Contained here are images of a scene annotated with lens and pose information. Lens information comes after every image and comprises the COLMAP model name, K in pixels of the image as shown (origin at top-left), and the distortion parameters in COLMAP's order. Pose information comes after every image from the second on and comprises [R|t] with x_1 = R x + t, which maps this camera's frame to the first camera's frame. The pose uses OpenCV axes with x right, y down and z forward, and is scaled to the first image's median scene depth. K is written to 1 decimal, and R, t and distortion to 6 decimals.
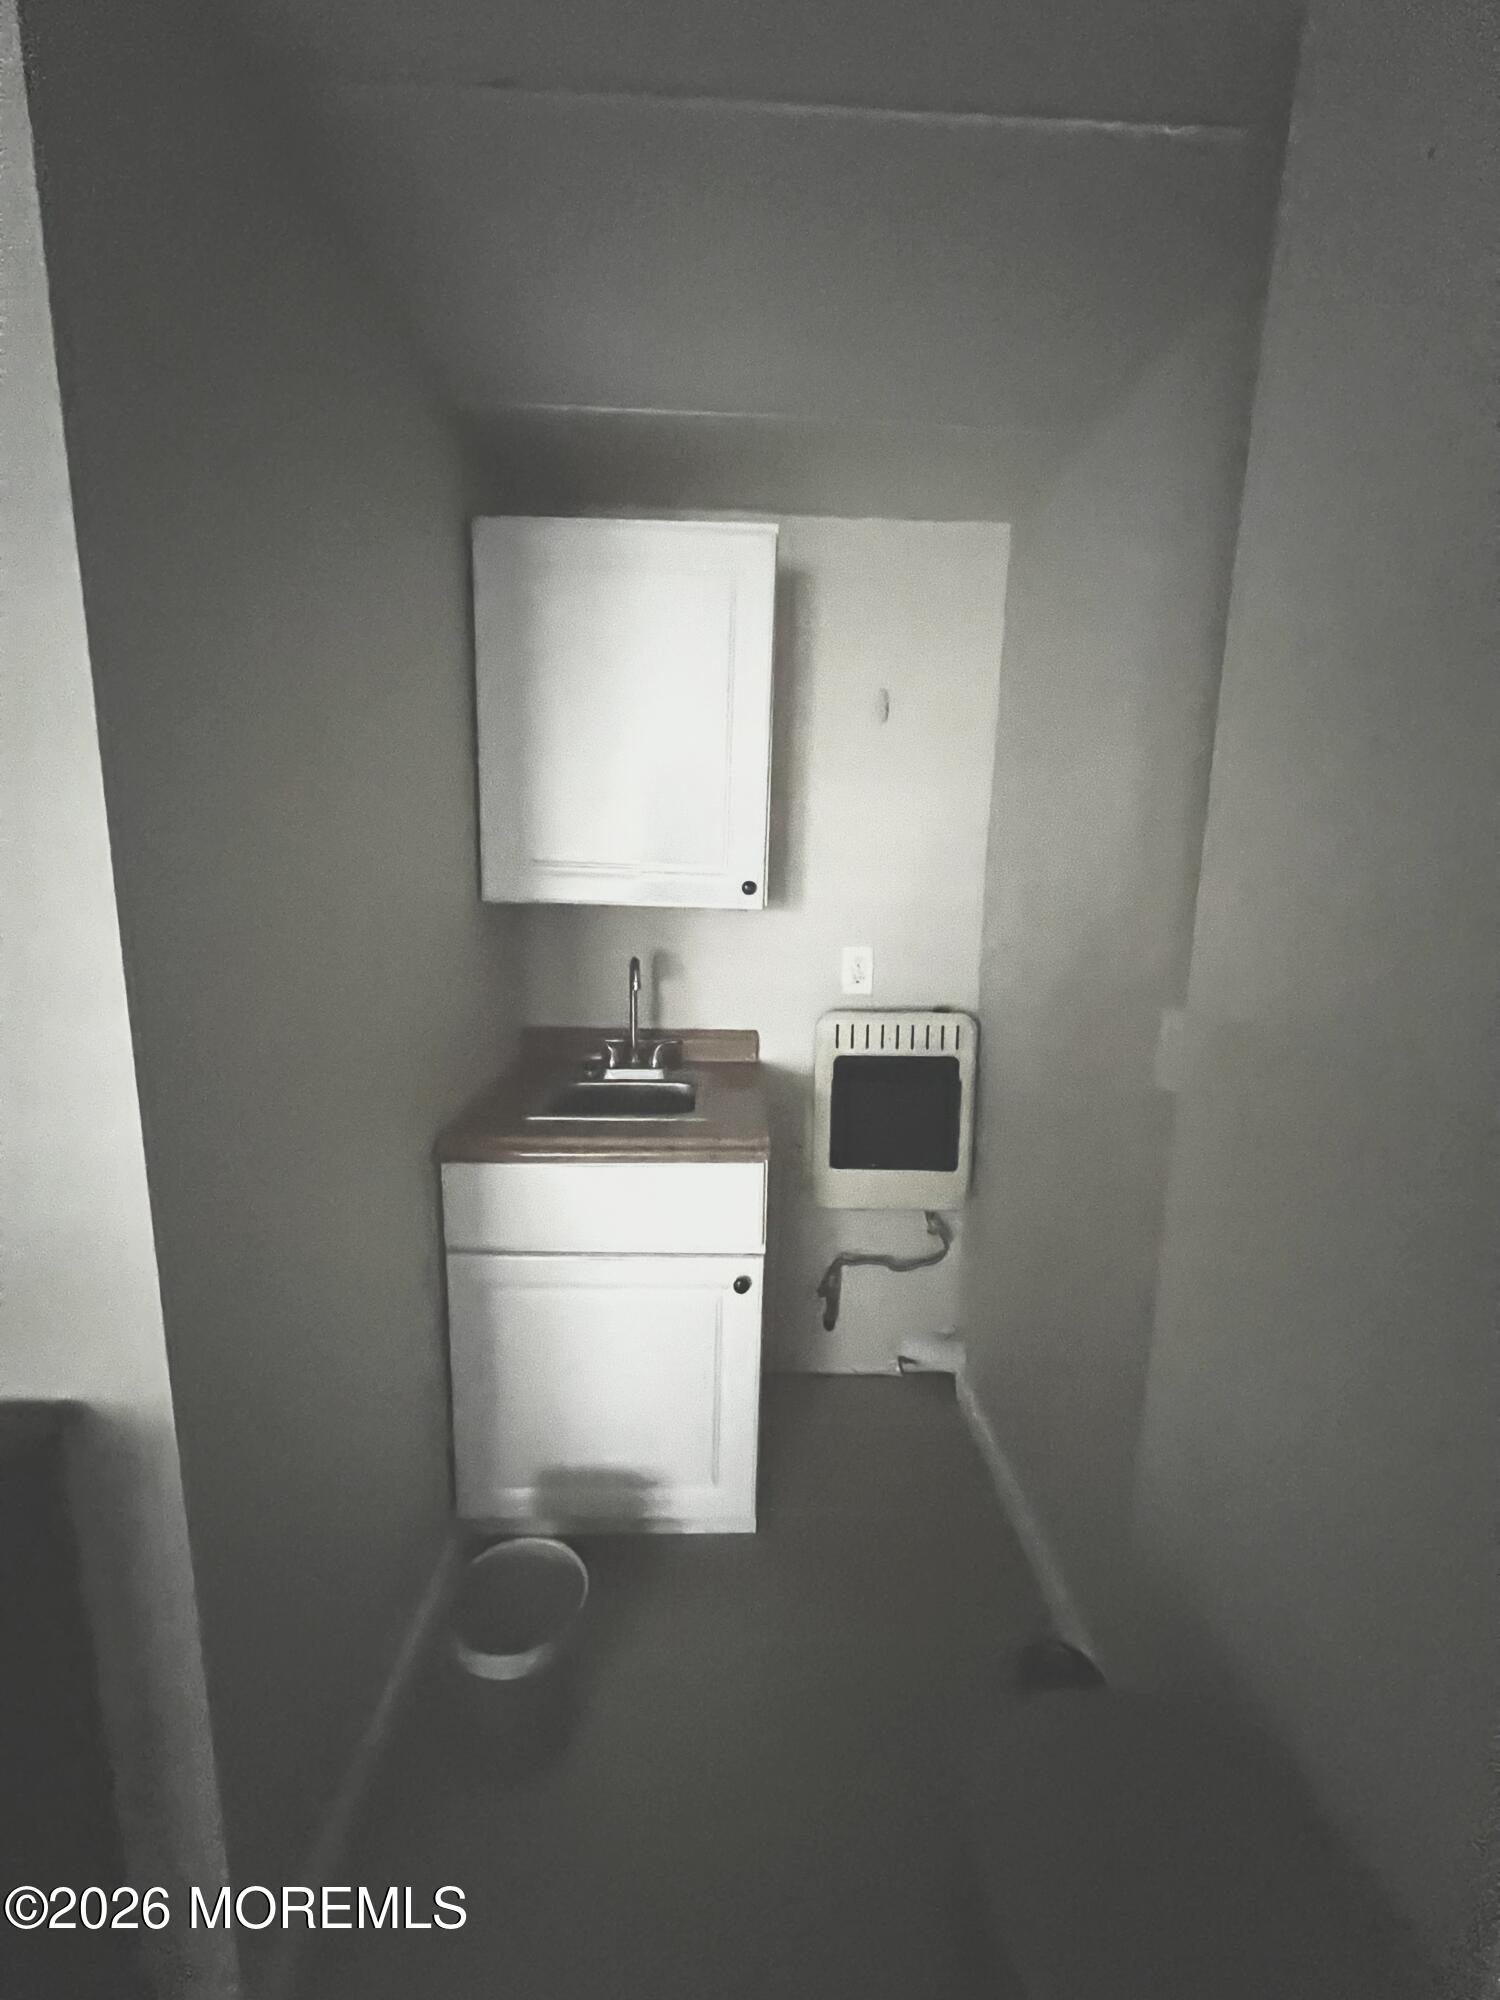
lens RADIAL K [[798.9, 0, 751.6], [0, 798.9, 1000.8], [0, 0, 1]] dist [0.003665, 0.000161]
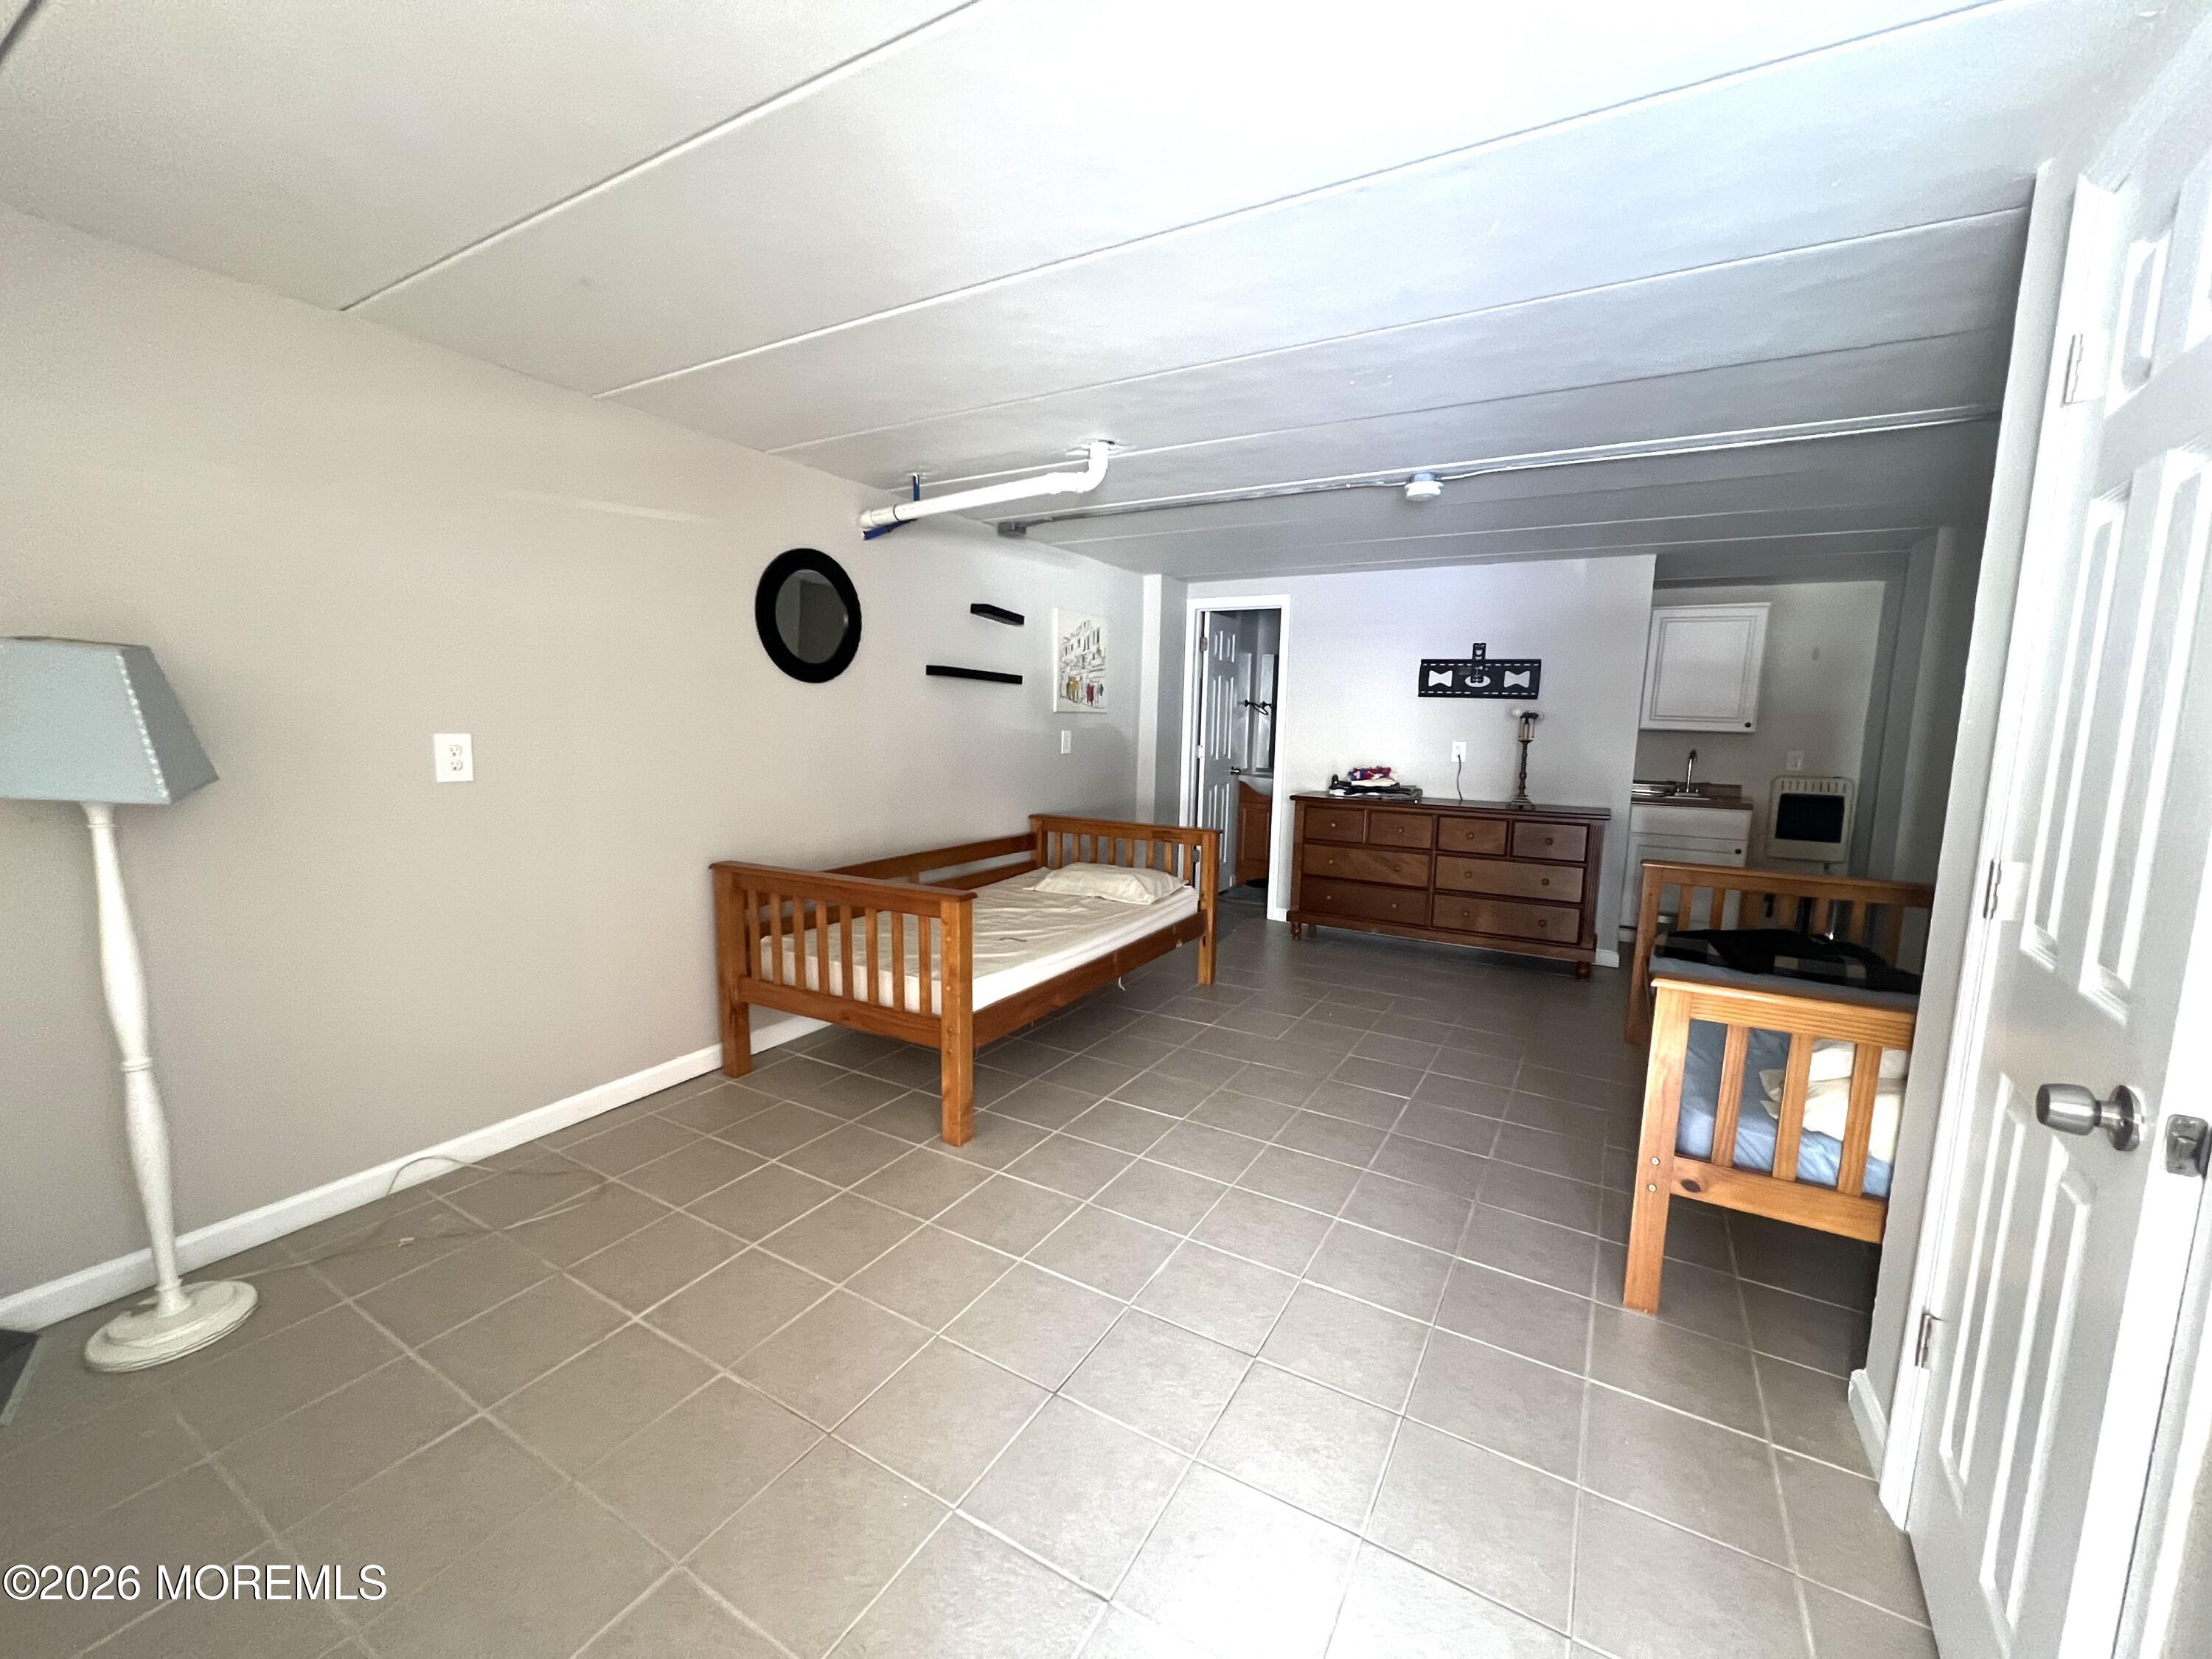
lens RADIAL K [[883.6, 0, 1104.9], [0, 883.6, 832.3], [0, 0, 1]] dist [0.003665, 0.000161]
pose [[0.845951, 0.058862, -0.530002, -0.211381], [-0.083052, 0.996304, -0.021911, 0.431617], [0.526753, 0.062553, 0.847713, -2.477700]]
